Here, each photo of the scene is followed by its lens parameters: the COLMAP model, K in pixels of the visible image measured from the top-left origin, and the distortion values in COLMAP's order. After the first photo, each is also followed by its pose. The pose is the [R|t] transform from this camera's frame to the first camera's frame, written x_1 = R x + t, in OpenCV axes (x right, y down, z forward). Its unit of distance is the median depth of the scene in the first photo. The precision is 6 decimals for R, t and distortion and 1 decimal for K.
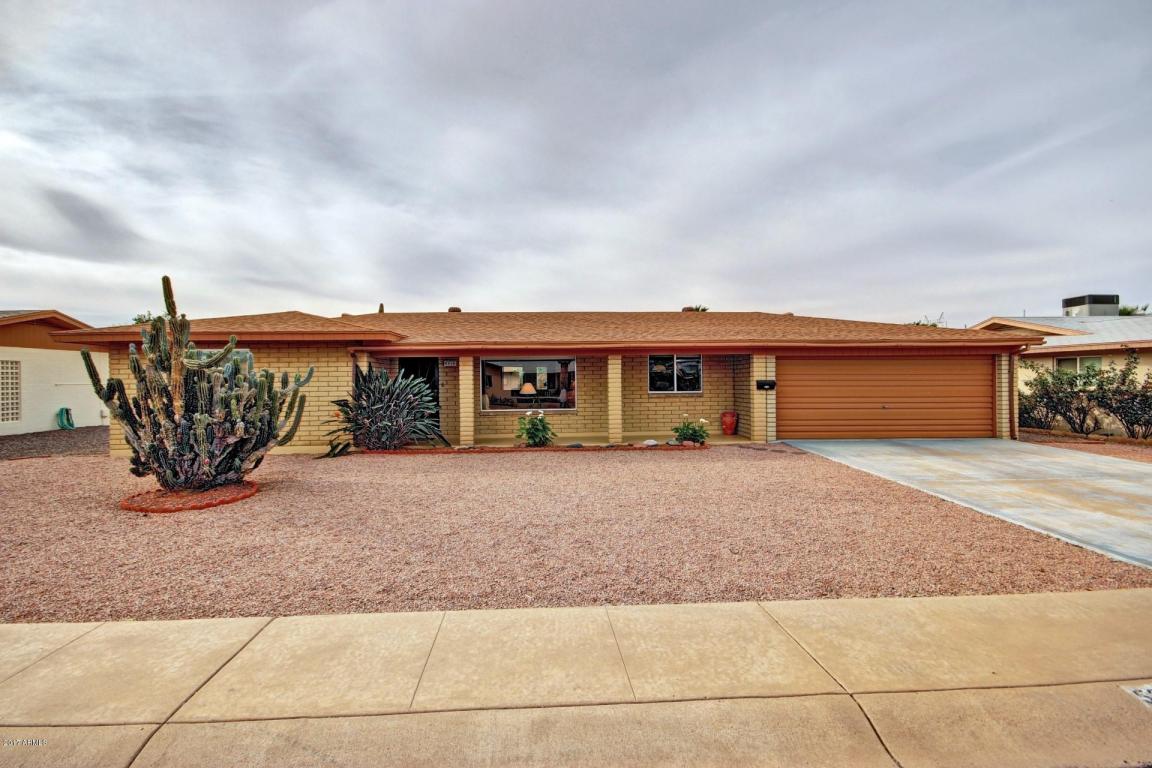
lens RADIAL K [[532.4, 0, 567.6], [0, 532.4, 382.6], [0, 0, 1]] dist [0.015843, -0.014201]
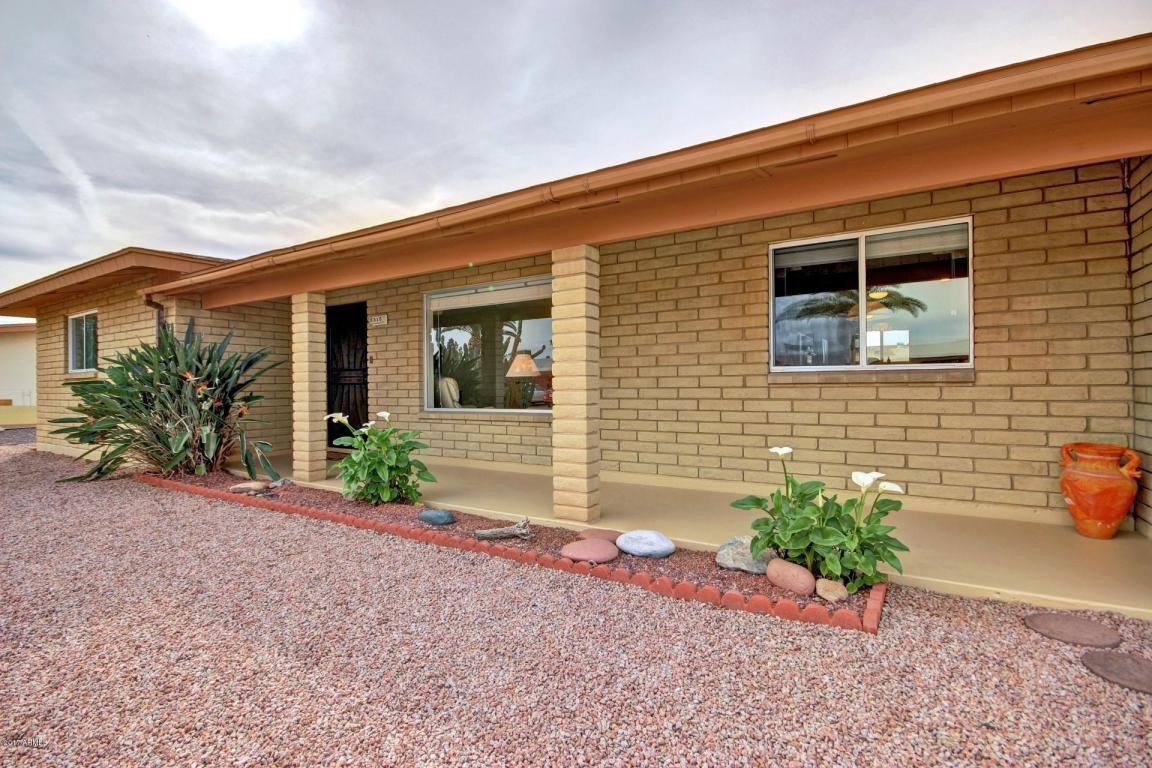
lens RADIAL K [[532.4, 0, 567.6], [0, 532.4, 382.6], [0, 0, 1]] dist [0.015843, -0.014201]
pose [[0.814770, 0.001052, -0.579783, 0.244139], [-0.000102, 0.999999, 0.001671, 0.026175], [0.579784, -0.001303, 0.814769, 0.651975]]
